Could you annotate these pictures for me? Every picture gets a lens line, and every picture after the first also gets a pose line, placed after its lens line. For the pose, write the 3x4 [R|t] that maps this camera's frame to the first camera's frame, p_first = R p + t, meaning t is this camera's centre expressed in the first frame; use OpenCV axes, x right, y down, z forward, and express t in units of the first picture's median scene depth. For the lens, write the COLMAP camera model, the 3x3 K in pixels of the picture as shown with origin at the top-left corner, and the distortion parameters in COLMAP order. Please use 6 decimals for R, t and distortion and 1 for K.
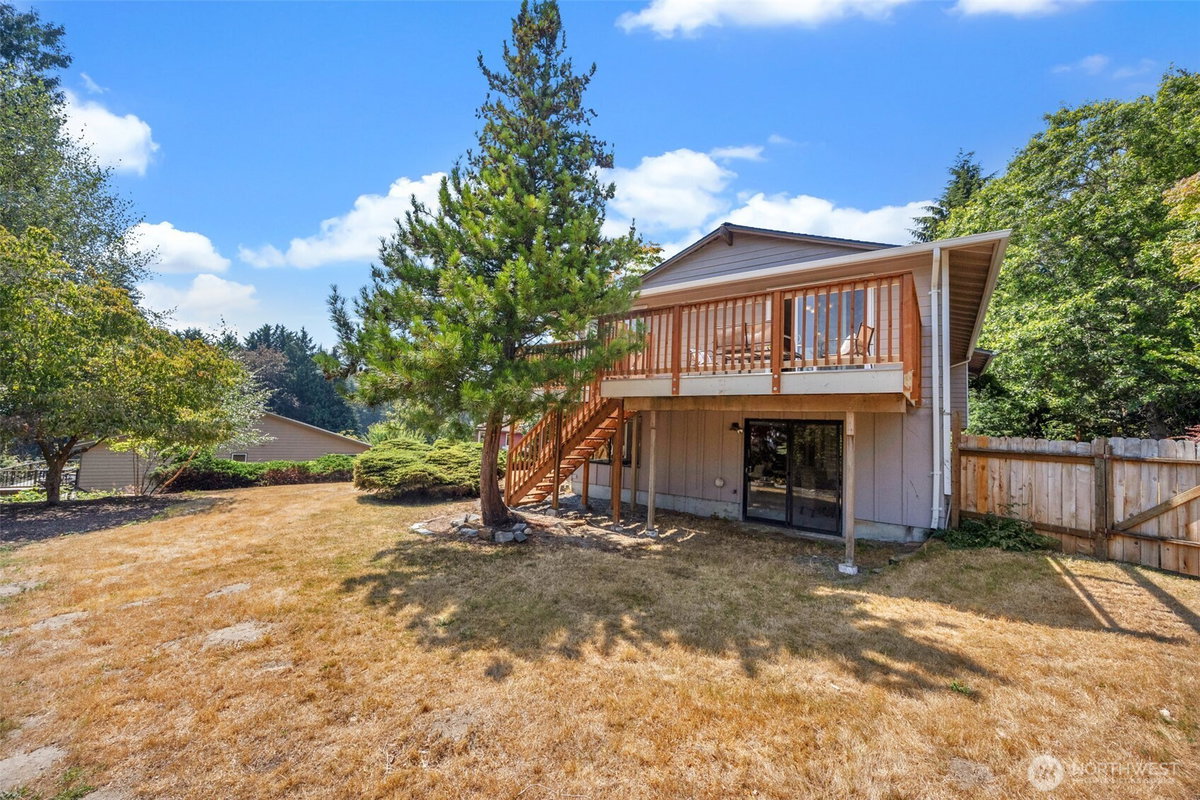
lens RADIAL K [[477.5, 0, 596.0], [0, 477.5, 410.2], [0, 0, 1]] dist [-0.002182, 0.000221]
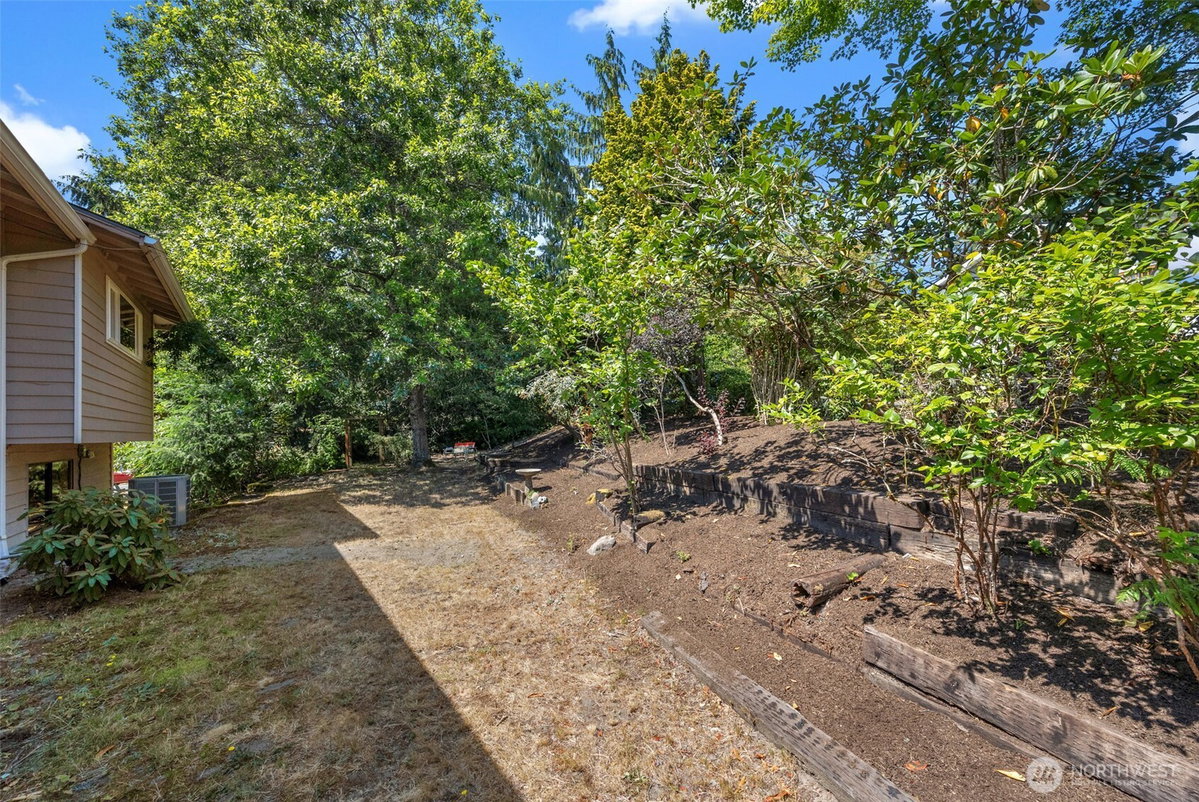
lens RADIAL K [[477.1, 0, 596.5], [0, 477.1, 407.3], [0, 0, 1]] dist [-0.002182, 0.000221]
pose [[0.313203, -0.000164, 0.949686, 0.556469], [-0.006020, 0.999980, 0.002158, 0.010950], [-0.949667, -0.006392, 0.313196, 0.510282]]
